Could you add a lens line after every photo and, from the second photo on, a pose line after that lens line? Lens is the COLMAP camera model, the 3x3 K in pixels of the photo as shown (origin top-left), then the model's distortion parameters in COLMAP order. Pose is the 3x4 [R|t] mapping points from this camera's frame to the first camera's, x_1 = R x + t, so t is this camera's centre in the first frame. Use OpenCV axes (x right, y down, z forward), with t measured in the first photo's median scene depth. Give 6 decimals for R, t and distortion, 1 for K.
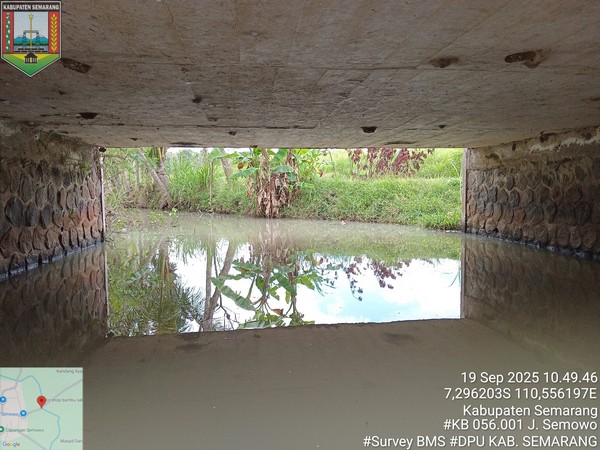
lens RADIAL K [[434.7, 0, 300.0], [0, 434.7, 225.0], [0, 0, 1]] dist [0.002244, 0.000368]
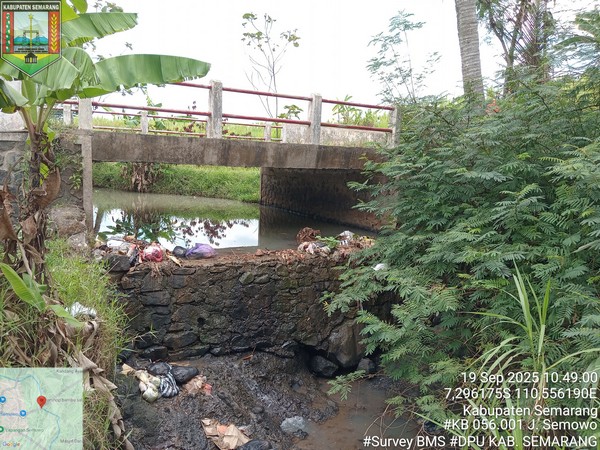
lens RADIAL K [[434.7, 0, 300.0], [0, 434.7, 225.0], [0, 0, 1]] dist [0.002244, 0.000368]
pose [[0.918634, -0.004712, 0.395082, -0.156069], [-0.023148, 0.997570, 0.065720, -0.015263], [-0.394431, -0.069518, 0.916292, -0.574732]]
